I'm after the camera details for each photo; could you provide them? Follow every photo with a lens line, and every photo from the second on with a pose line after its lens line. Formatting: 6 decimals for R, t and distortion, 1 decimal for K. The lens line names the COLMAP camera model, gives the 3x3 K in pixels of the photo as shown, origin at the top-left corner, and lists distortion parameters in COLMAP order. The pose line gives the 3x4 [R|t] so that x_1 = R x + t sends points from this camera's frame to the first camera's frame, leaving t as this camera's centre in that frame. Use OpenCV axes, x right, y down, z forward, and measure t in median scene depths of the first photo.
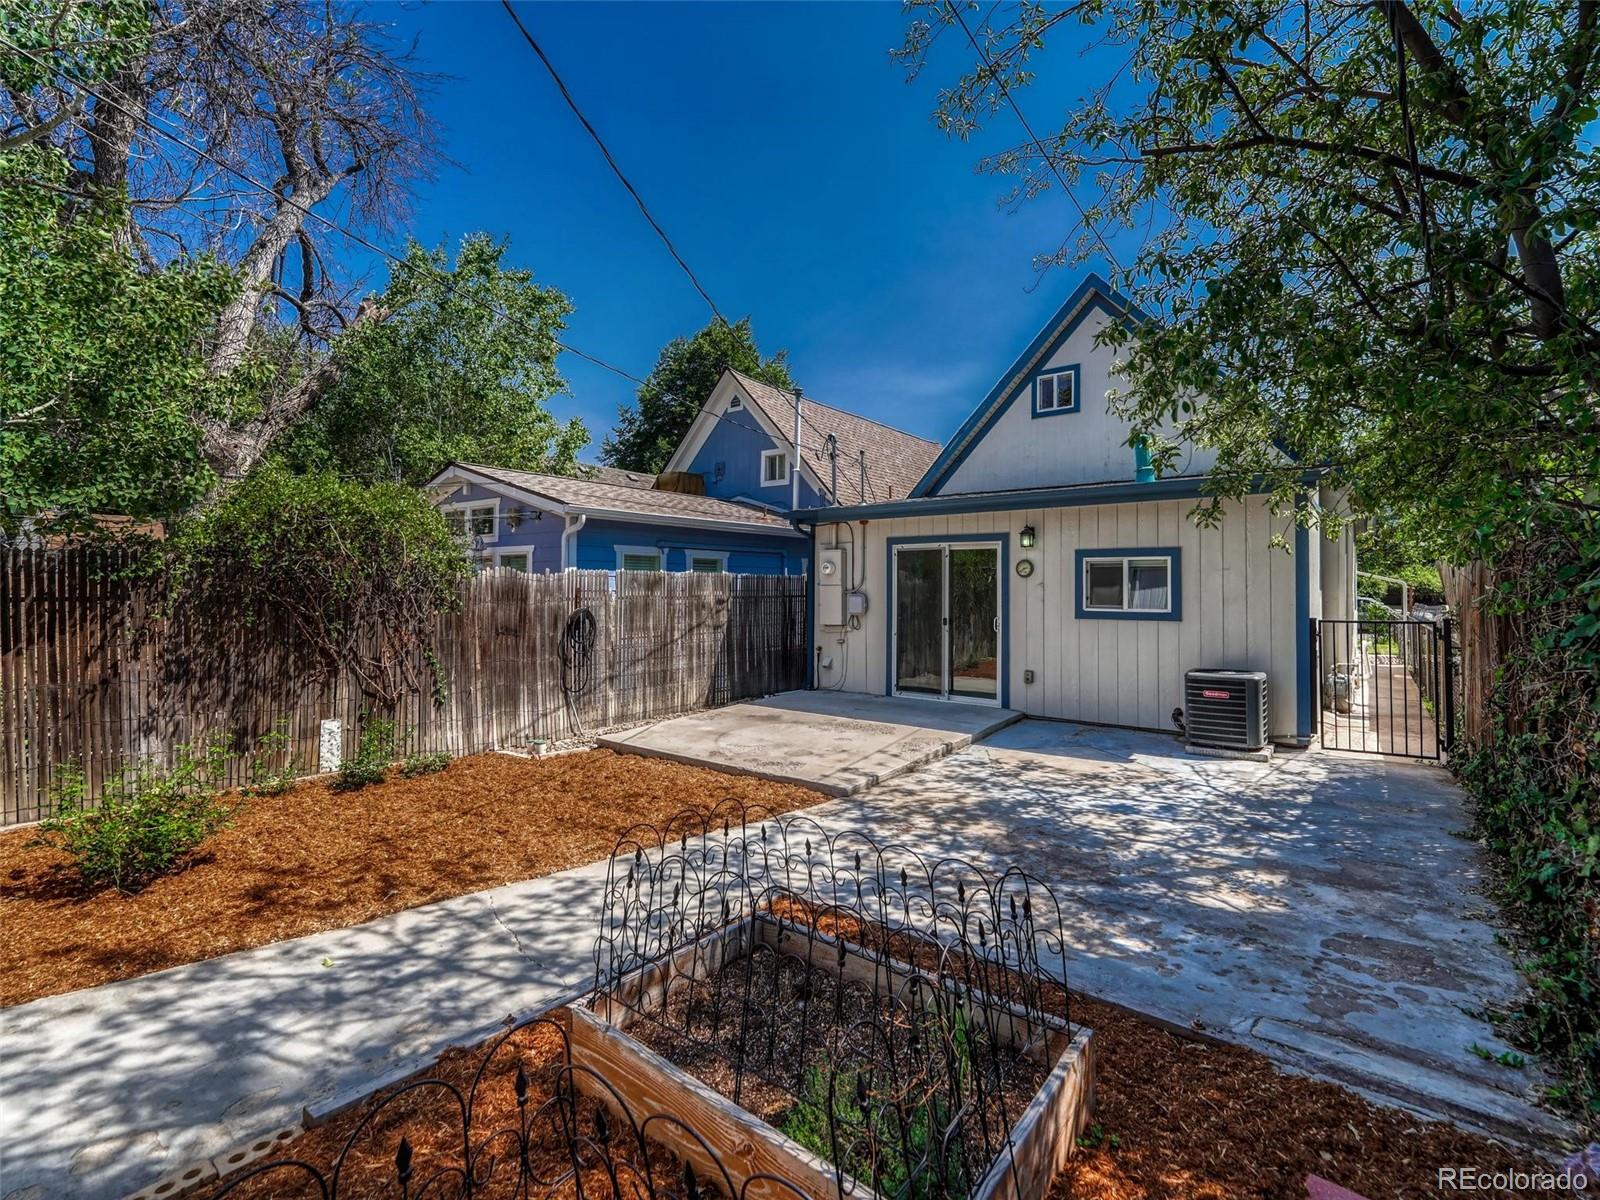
lens RADIAL K [[718.3, 0, 793.0], [0, 718.3, 580.4], [0, 0, 1]] dist [-0.001865, -0.000040]
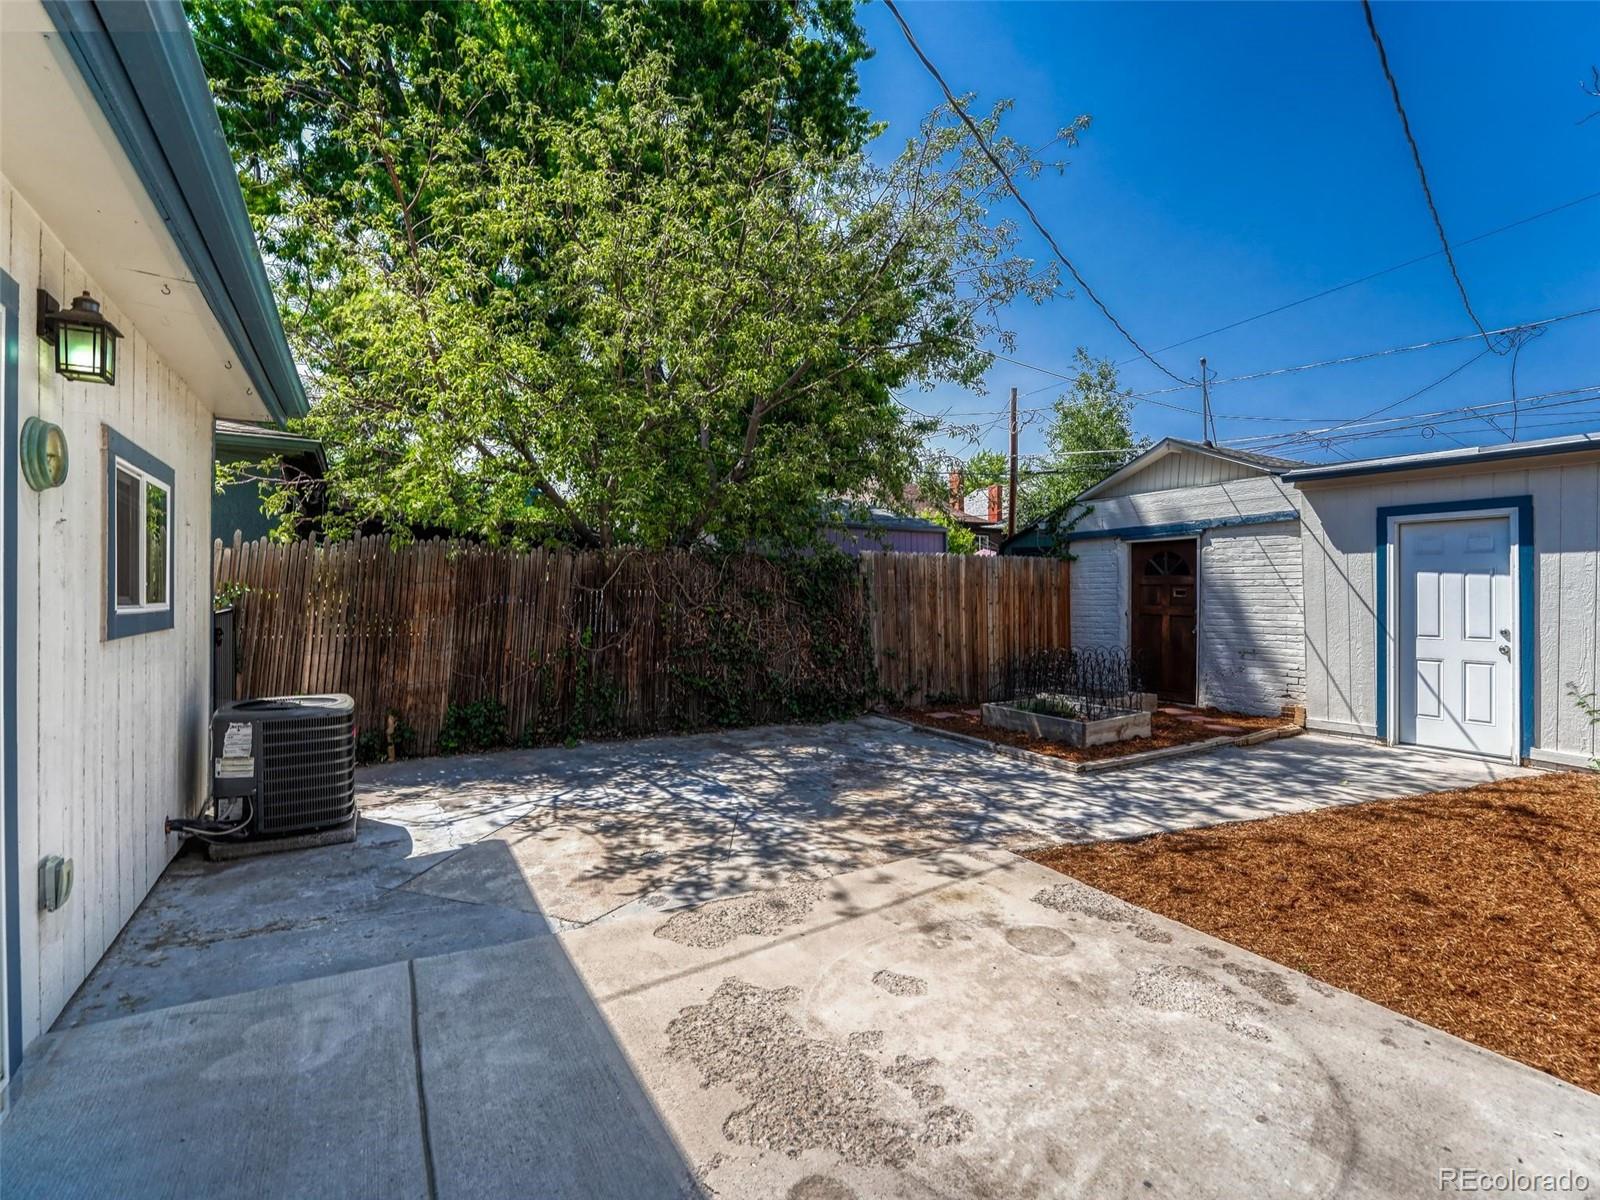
lens RADIAL K [[744.3, 0, 804.0], [0, 744.3, 582.3], [0, 0, 1]] dist [-0.029920, 0.000284]
pose [[-0.934995, 0.003249, 0.354646, -0.019544], [-0.005720, 0.999690, -0.024238, 0.044806], [-0.354615, -0.024691, -0.934687, 1.643105]]
